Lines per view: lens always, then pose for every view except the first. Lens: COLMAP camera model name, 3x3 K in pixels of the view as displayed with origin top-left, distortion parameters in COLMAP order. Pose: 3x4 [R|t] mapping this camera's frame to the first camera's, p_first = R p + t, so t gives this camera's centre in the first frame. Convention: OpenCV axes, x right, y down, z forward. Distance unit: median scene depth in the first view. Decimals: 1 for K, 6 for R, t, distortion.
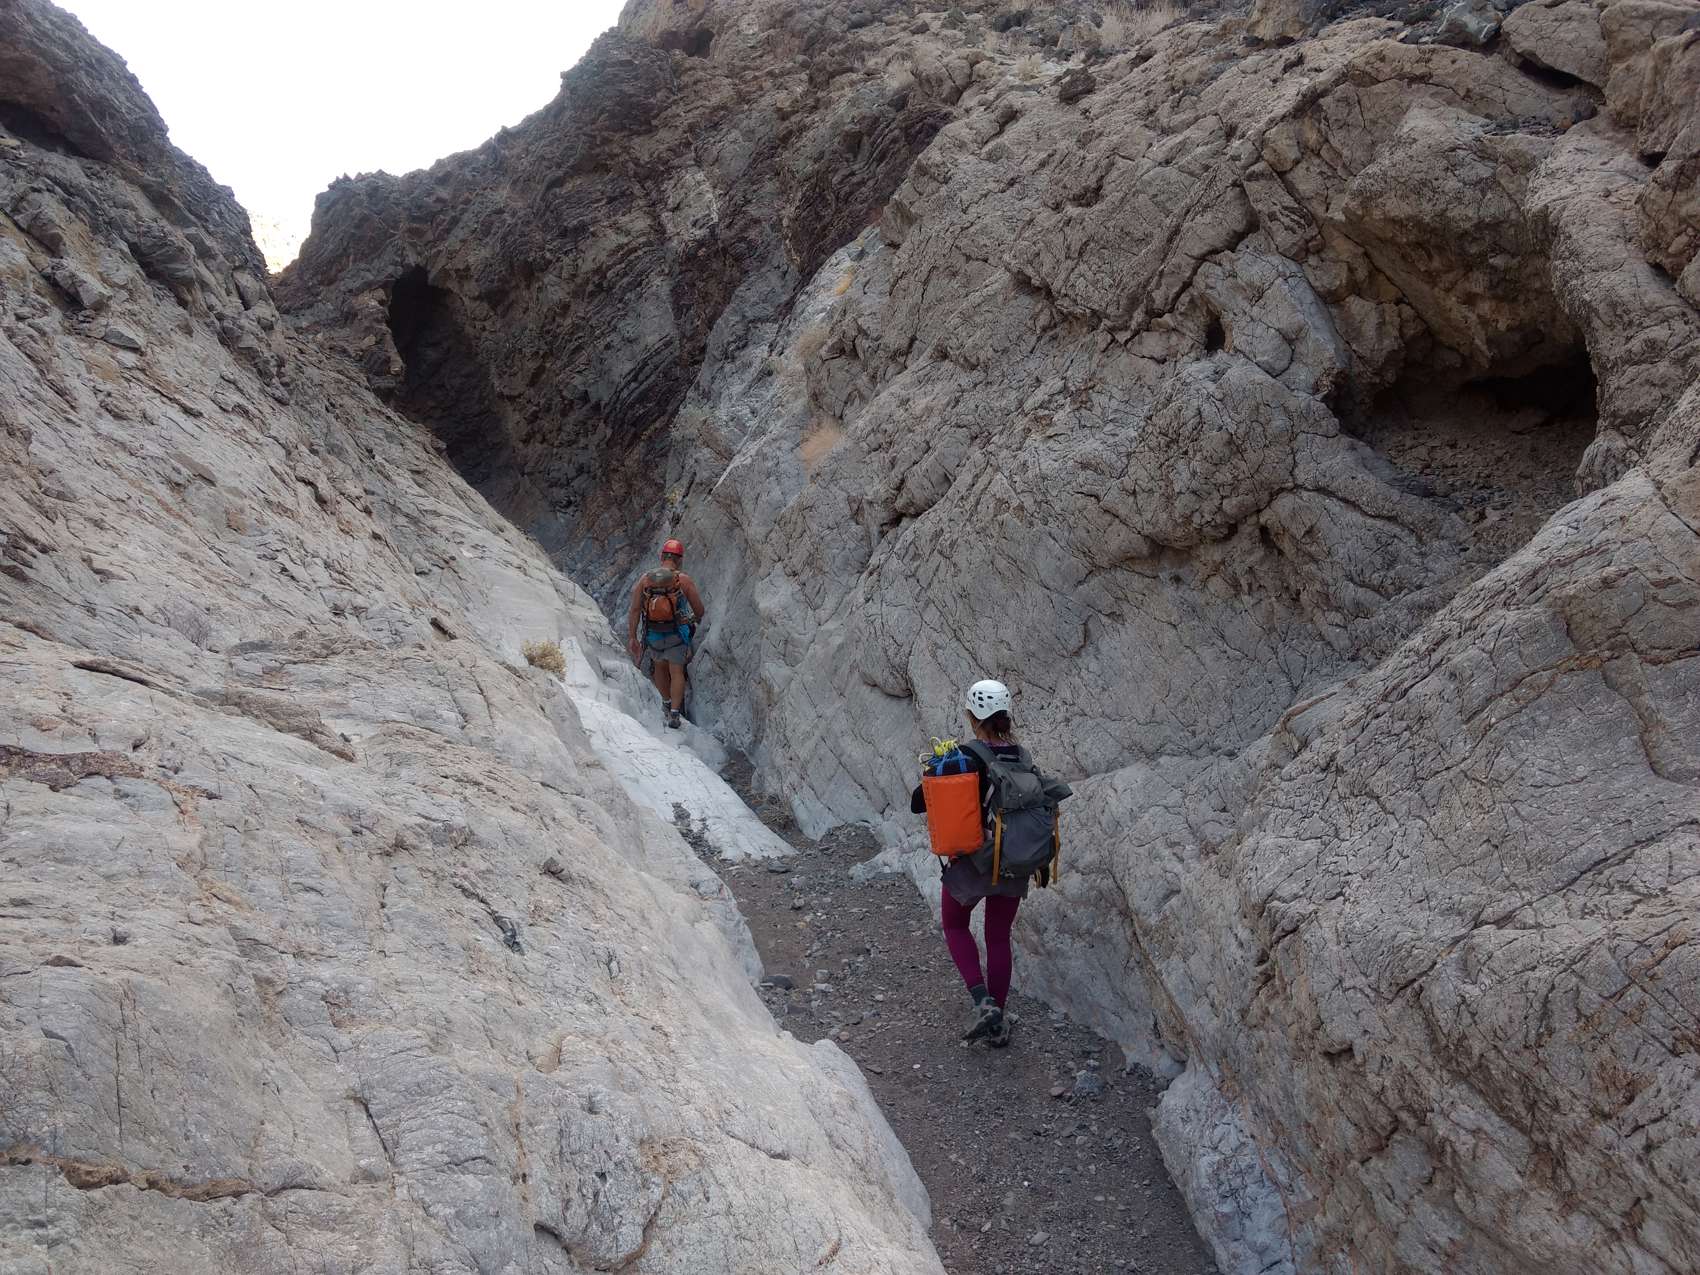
lens RADIAL K [[1325.5, 0, 854.9], [0, 1325.5, 612.1], [0, 0, 1]] dist [0.032968, -0.005648]
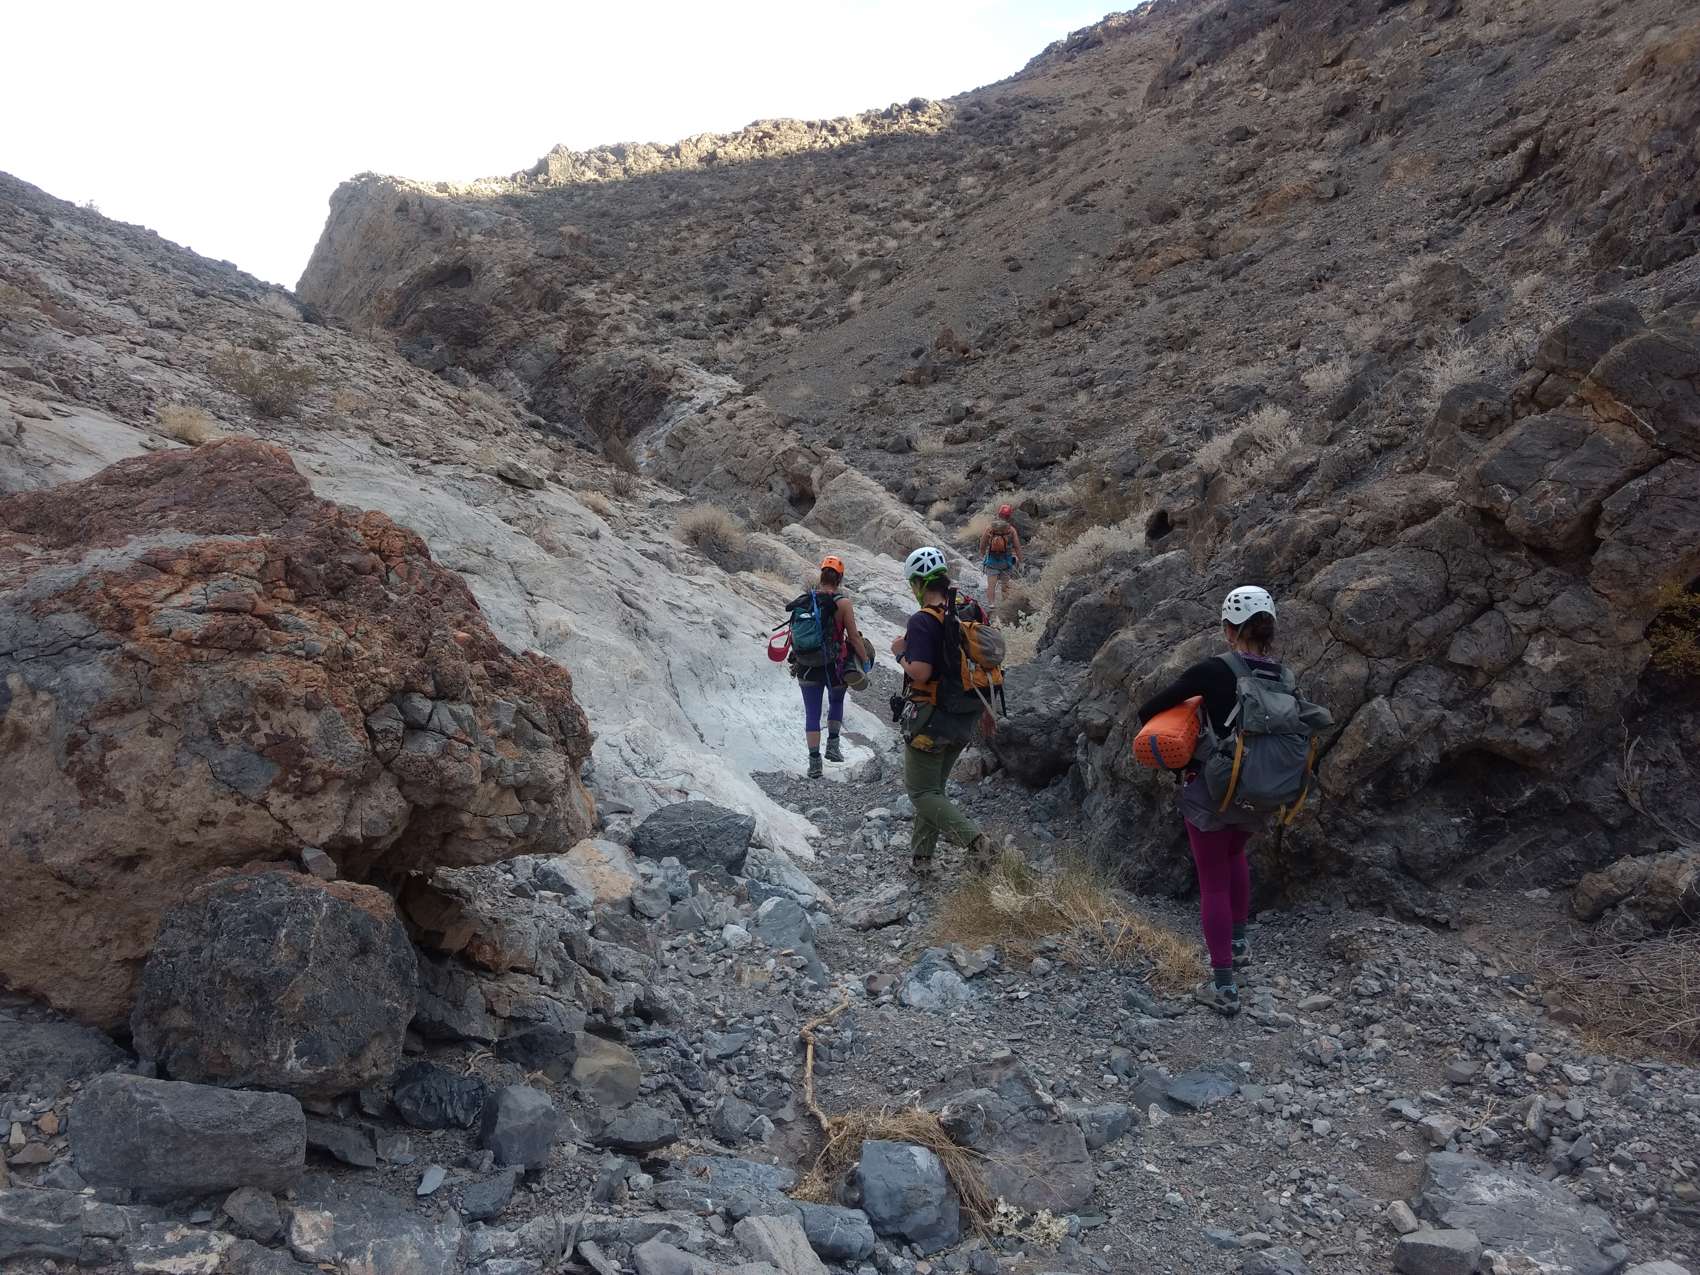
lens RADIAL K [[1325.5, 0, 854.9], [0, 1325.5, 612.1], [0, 0, 1]] dist [0.032968, -0.005648]
pose [[0.940932, -0.020413, 0.337981, -0.415946], [0.036391, 0.998496, -0.041006, 0.179444], [-0.336635, 0.050883, 0.940259, -1.397088]]
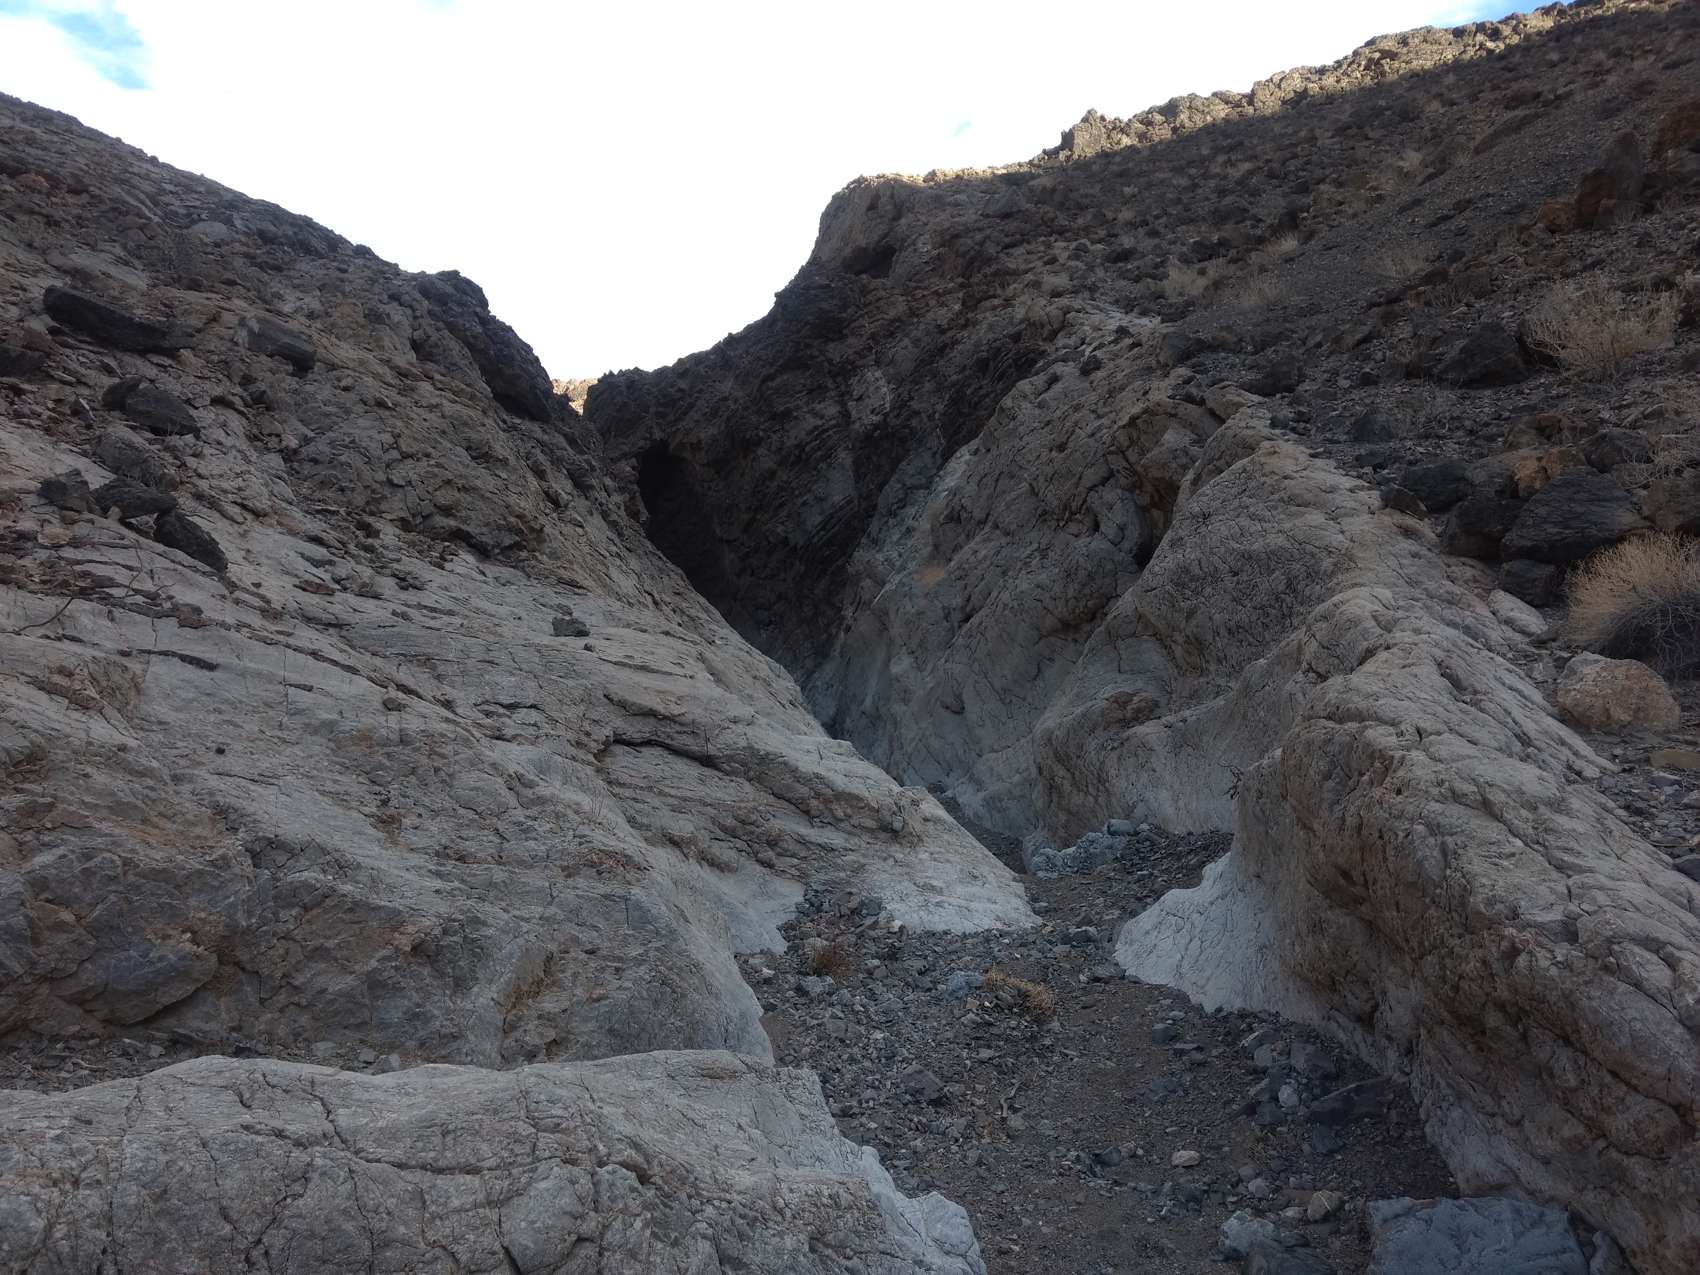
lens RADIAL K [[1325.5, 0, 854.9], [0, 1325.5, 612.1], [0, 0, 1]] dist [0.032968, -0.005648]
pose [[0.990352, 0.014257, -0.137842, 0.055557], [-0.028309, 0.994531, -0.100530, 0.044935], [0.135655, 0.103462, 0.985339, -0.330350]]
